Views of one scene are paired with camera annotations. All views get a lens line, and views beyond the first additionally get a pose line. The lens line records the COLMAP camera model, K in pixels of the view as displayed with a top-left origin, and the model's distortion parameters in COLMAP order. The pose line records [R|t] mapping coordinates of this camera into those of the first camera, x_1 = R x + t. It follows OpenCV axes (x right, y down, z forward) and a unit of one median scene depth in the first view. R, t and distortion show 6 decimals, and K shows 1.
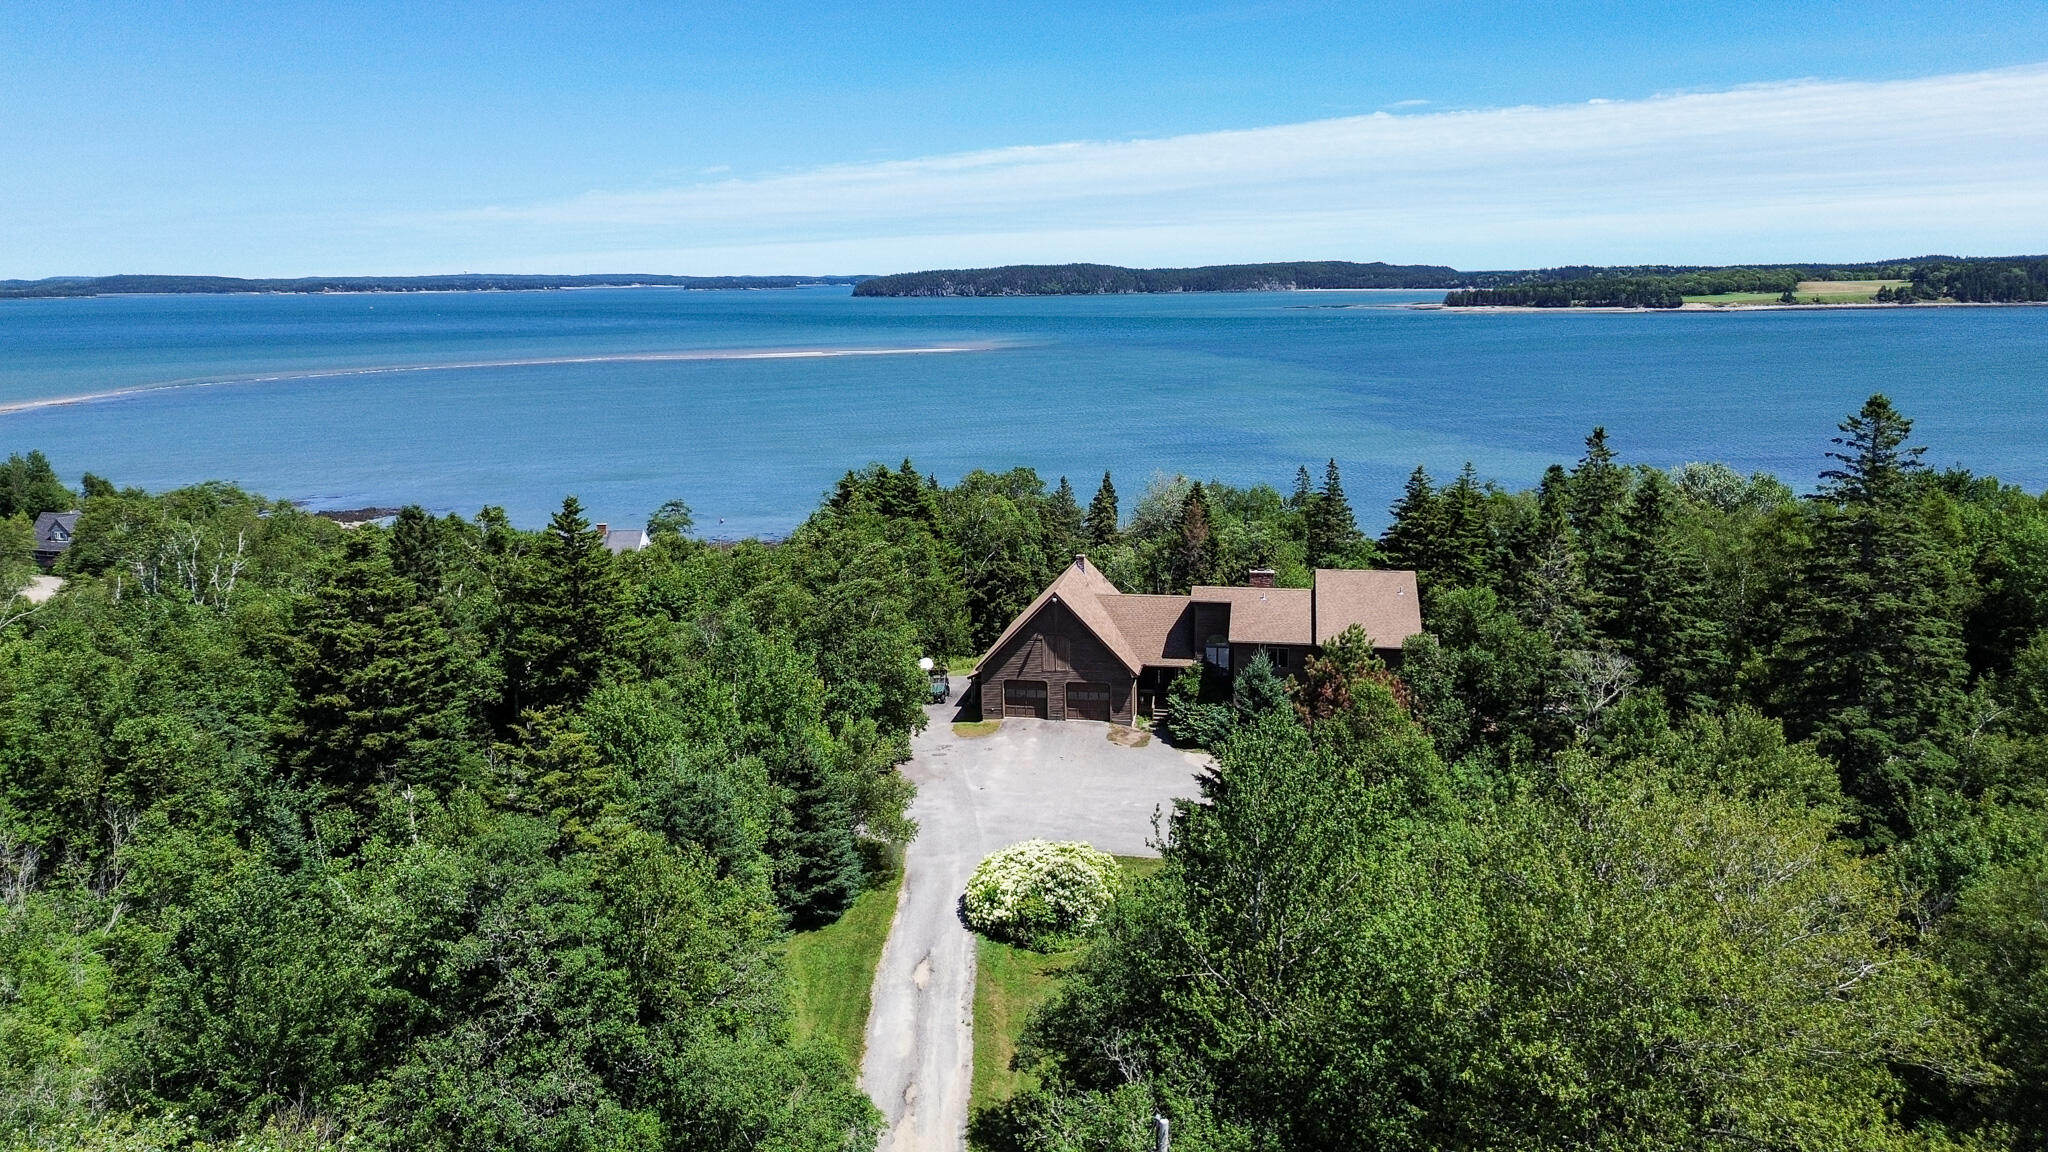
lens RADIAL K [[1452.4, 0, 1030.1], [0, 1452.4, 582.5], [0, 0, 1]] dist [0.070319, -0.071869]
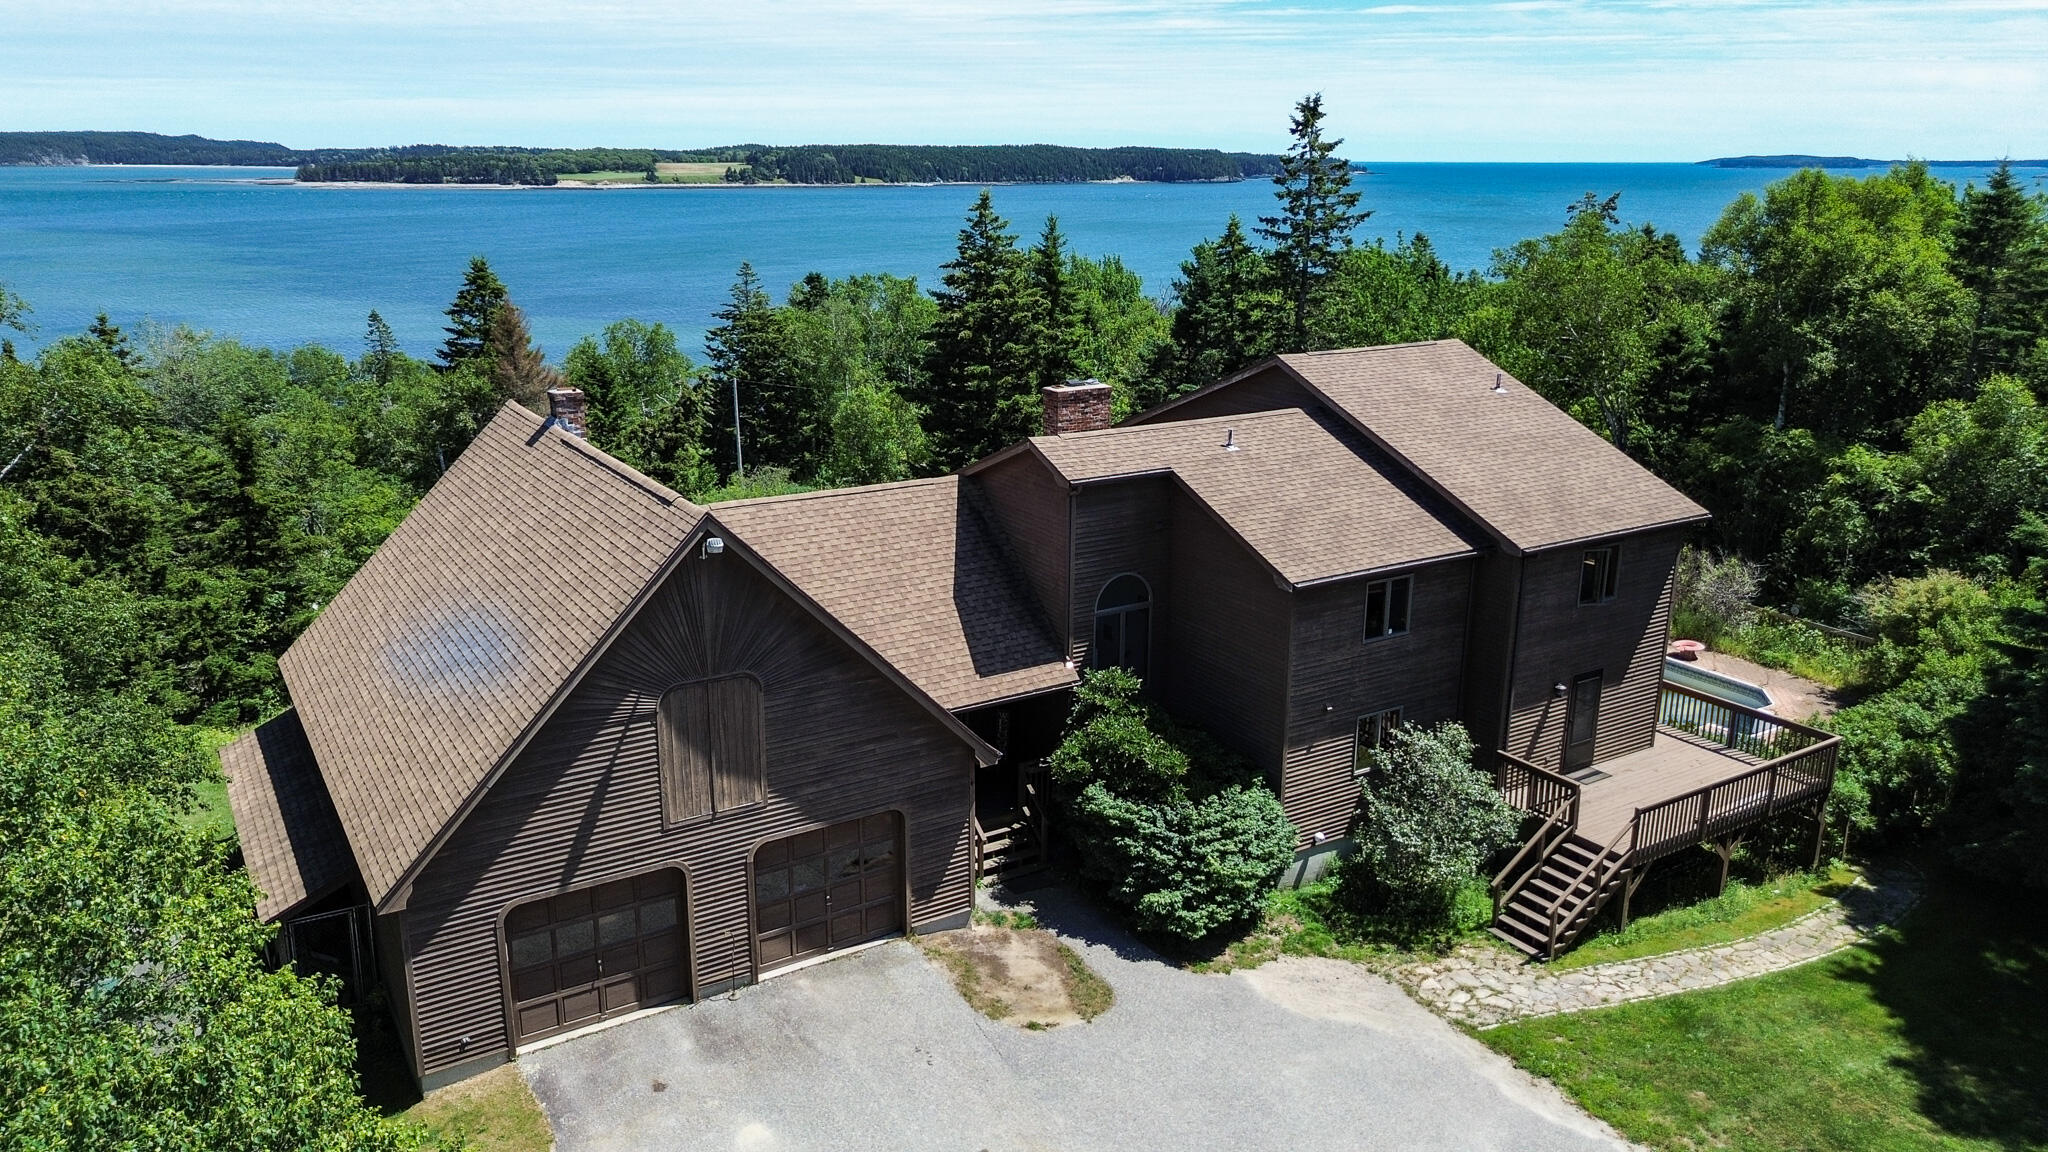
lens RADIAL K [[1457.9, 0, 1029.2], [0, 1457.9, 566.5], [0, 0, 1]] dist [0.062757, -0.062398]
pose [[0.743626, -0.166287, 0.647586, -0.101671], [0.126343, 0.986076, 0.108125, -0.004229], [-0.656549, 0.001413, 0.754282, 0.760005]]
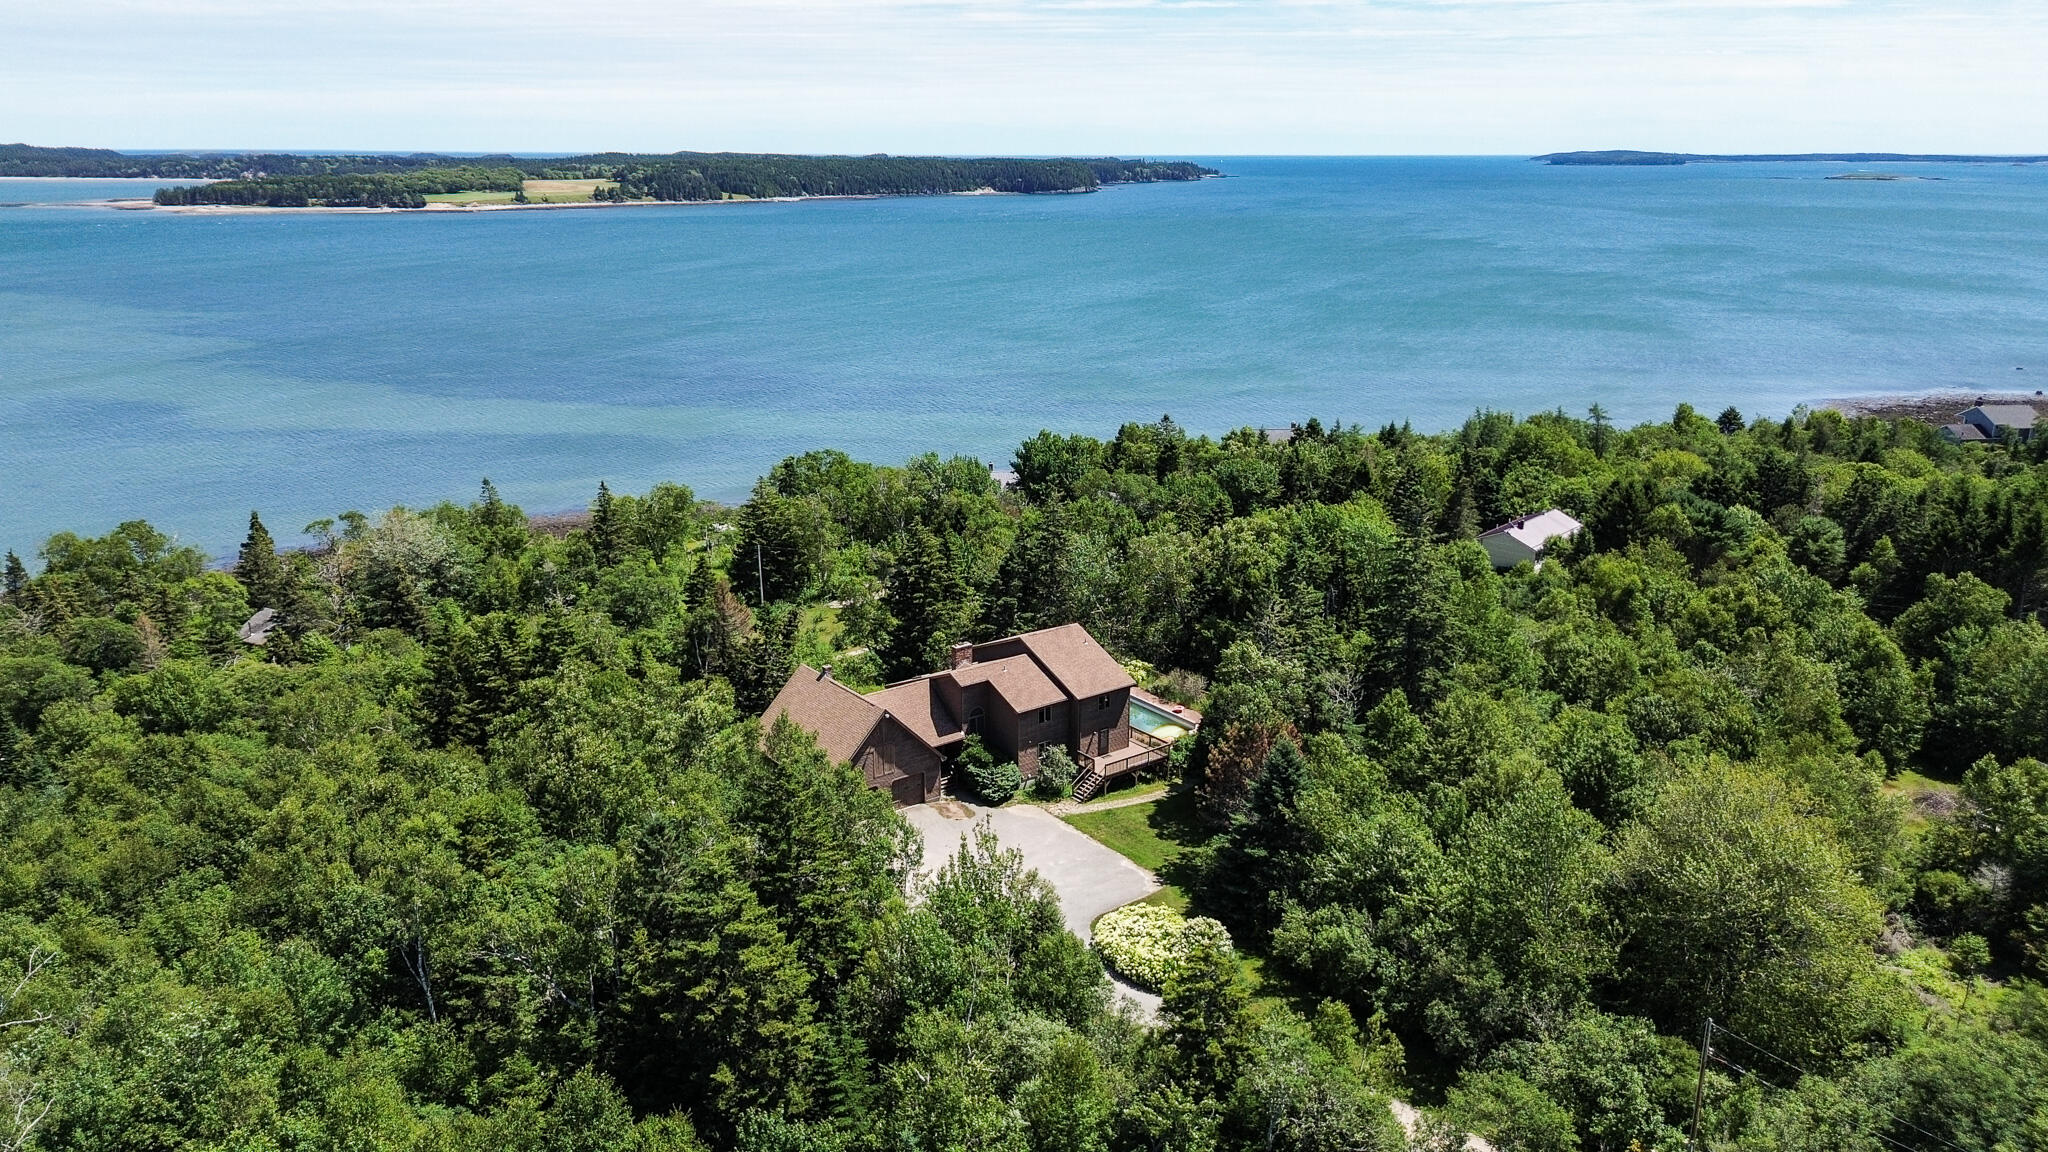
lens RADIAL K [[1452.4, 0, 1030.1], [0, 1452.4, 582.5], [0, 0, 1]] dist [0.070319, -0.071869]
pose [[0.679241, -0.198208, 0.706644, -0.682591], [0.144570, 0.980111, 0.135949, -0.226289], [-0.719536, 0.009818, 0.694386, 0.114429]]
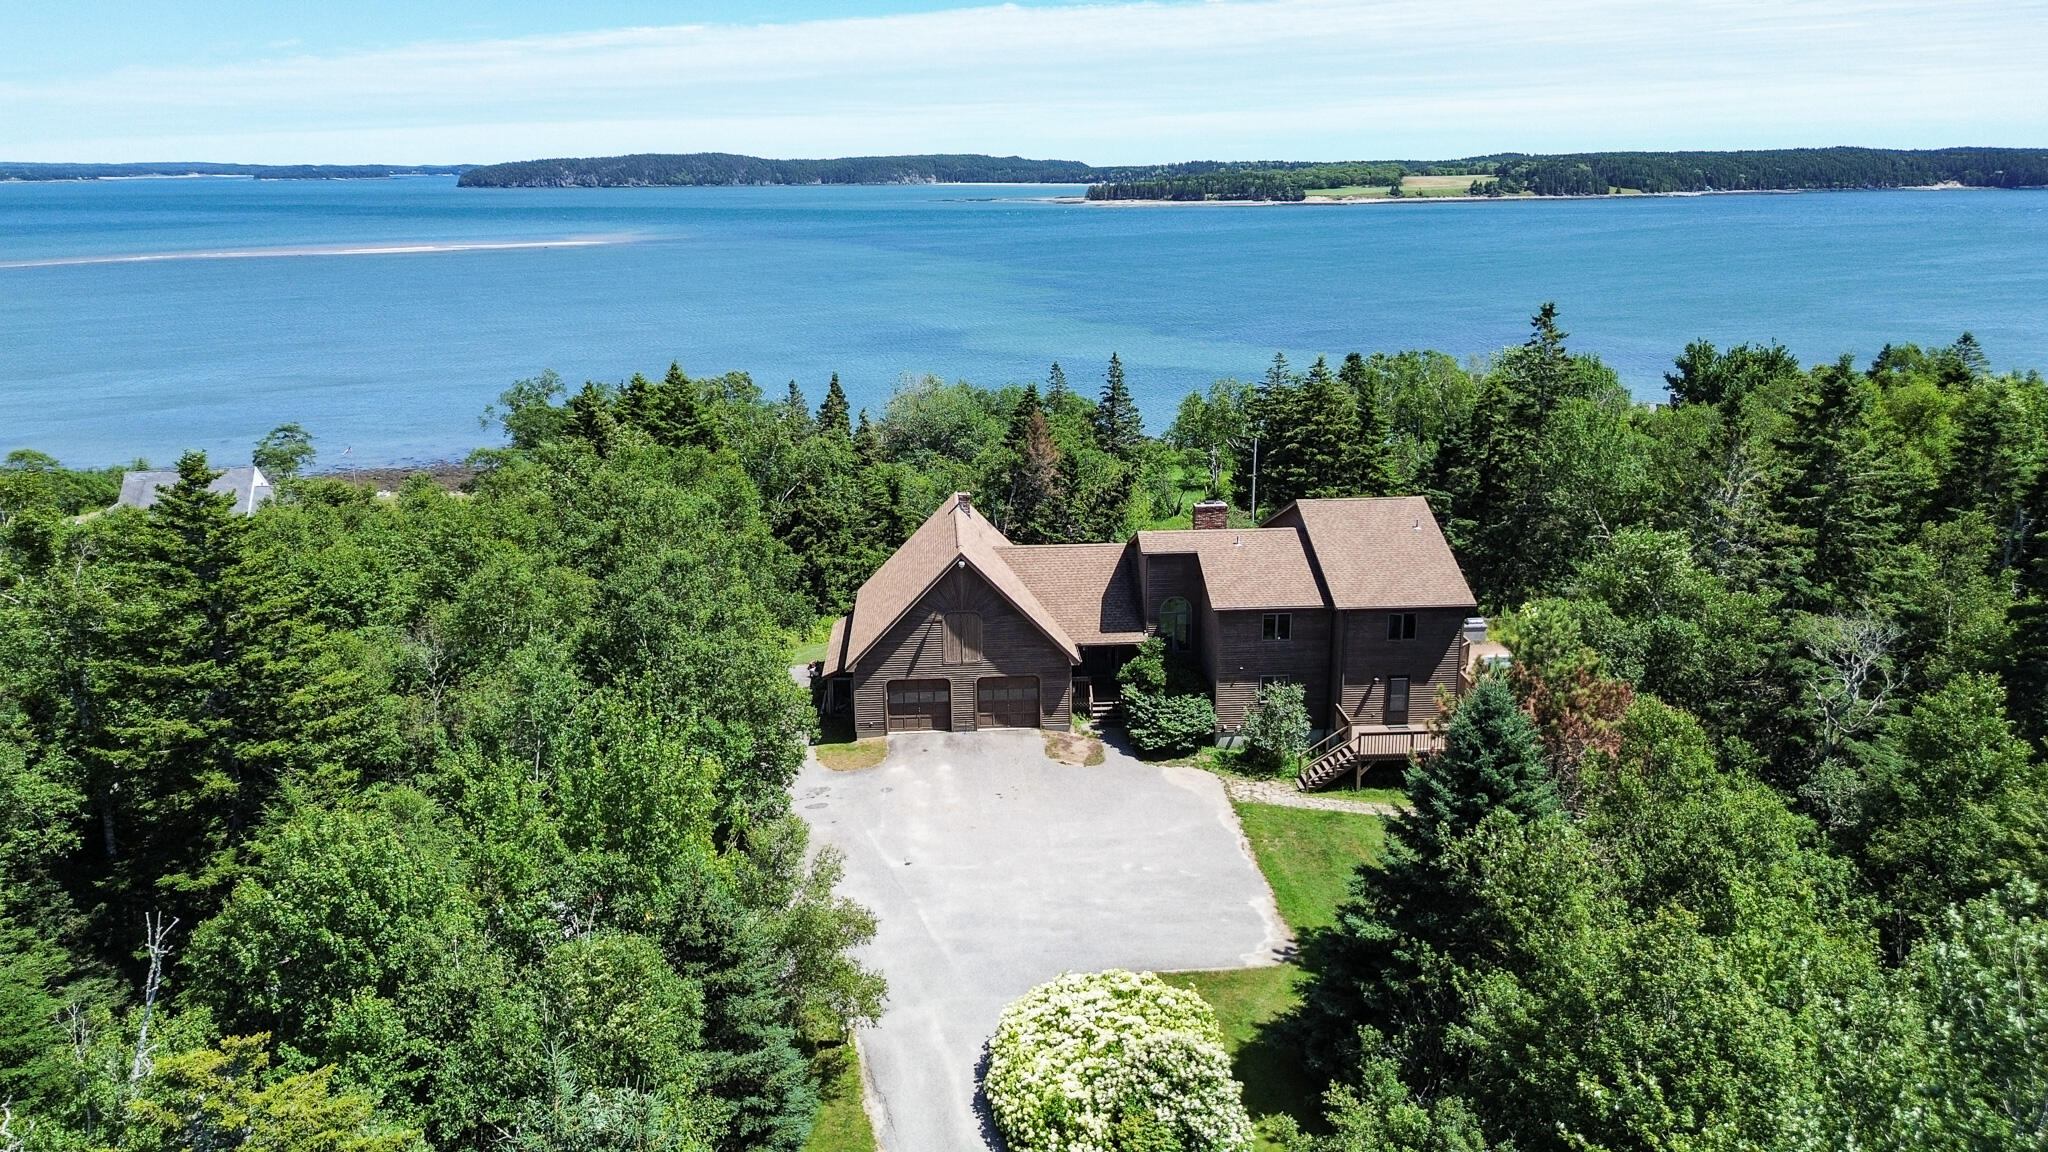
lens RADIAL K [[1457.9, 0, 1029.2], [0, 1457.9, 566.5], [0, 0, 1]] dist [0.062757, -0.062398]
pose [[0.970870, -0.059659, 0.232059, -0.110928], [0.046259, 0.996956, 0.062768, -0.028374], [-0.235098, -0.050204, 0.970674, 0.307180]]
